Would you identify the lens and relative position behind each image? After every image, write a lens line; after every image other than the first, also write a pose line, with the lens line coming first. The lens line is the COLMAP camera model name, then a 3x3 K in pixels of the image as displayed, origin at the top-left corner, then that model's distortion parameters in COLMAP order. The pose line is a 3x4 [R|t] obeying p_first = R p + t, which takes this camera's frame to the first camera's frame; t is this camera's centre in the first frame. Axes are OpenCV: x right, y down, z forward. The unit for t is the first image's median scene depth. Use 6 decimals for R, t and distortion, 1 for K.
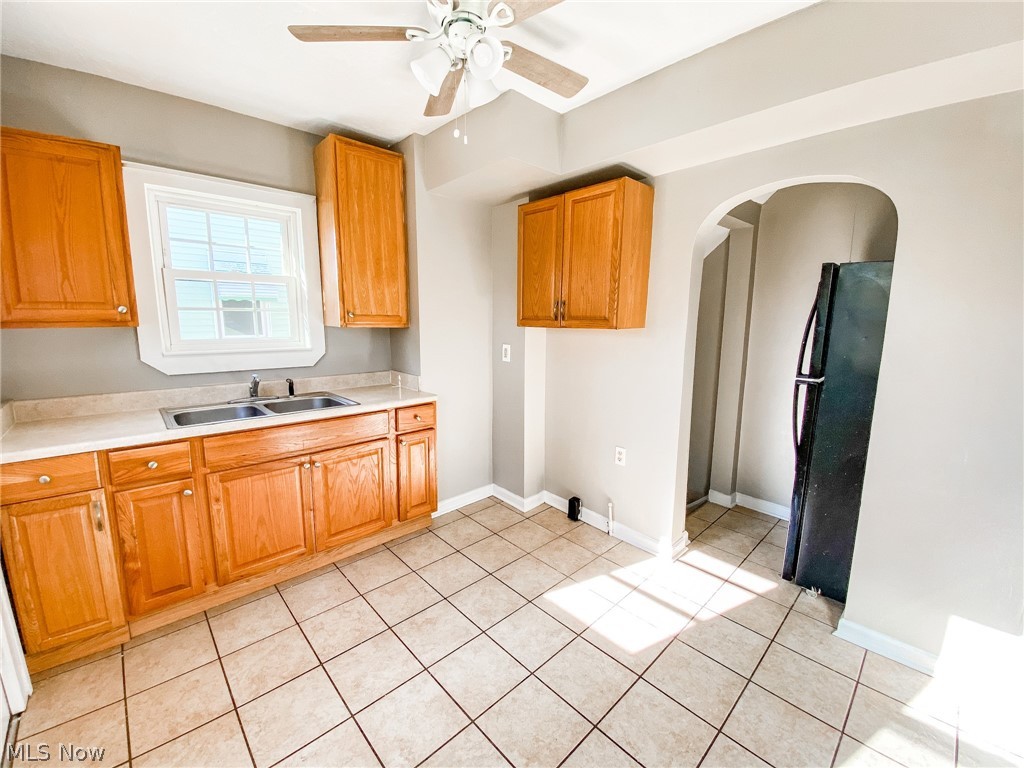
lens RADIAL K [[415.7, 0, 511.3], [0, 415.7, 380.3], [0, 0, 1]] dist [0.044451, -0.028354]
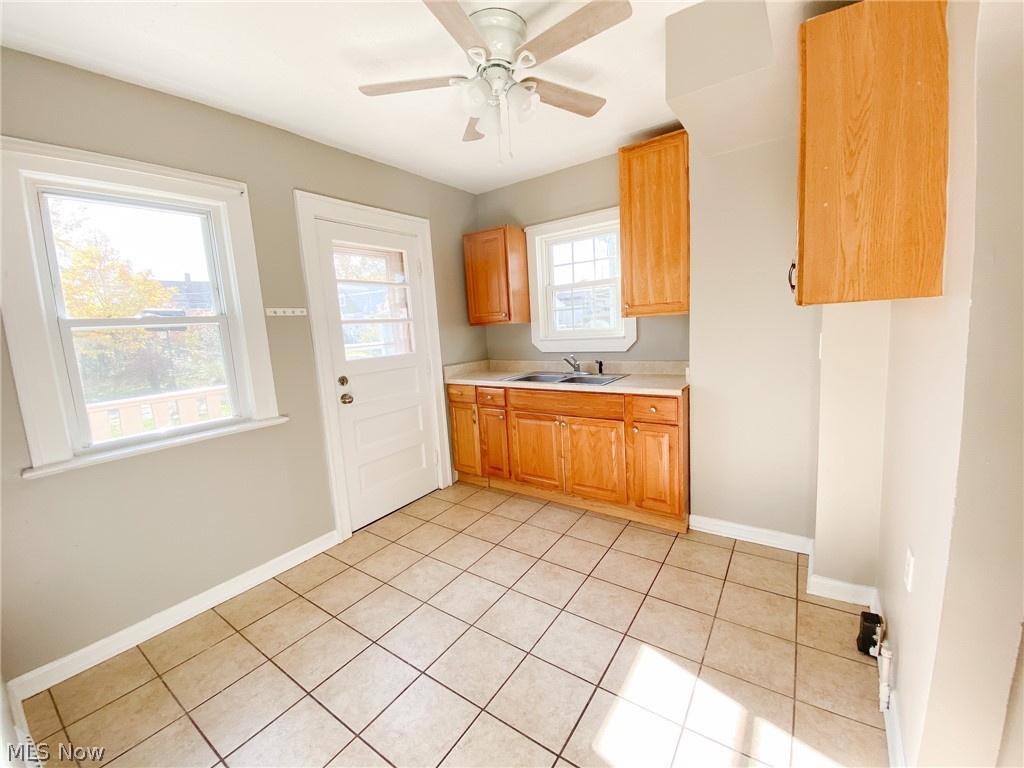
lens RADIAL K [[416.0, 0, 507.9], [0, 416.0, 382.3], [0, 0, 1]] dist [0.031350, -0.028666]
pose [[0.203714, 0.117622, -0.971939, 0.759280], [-0.085962, 0.991072, 0.101920, -0.048828], [0.975249, 0.062787, 0.212006, 0.548712]]
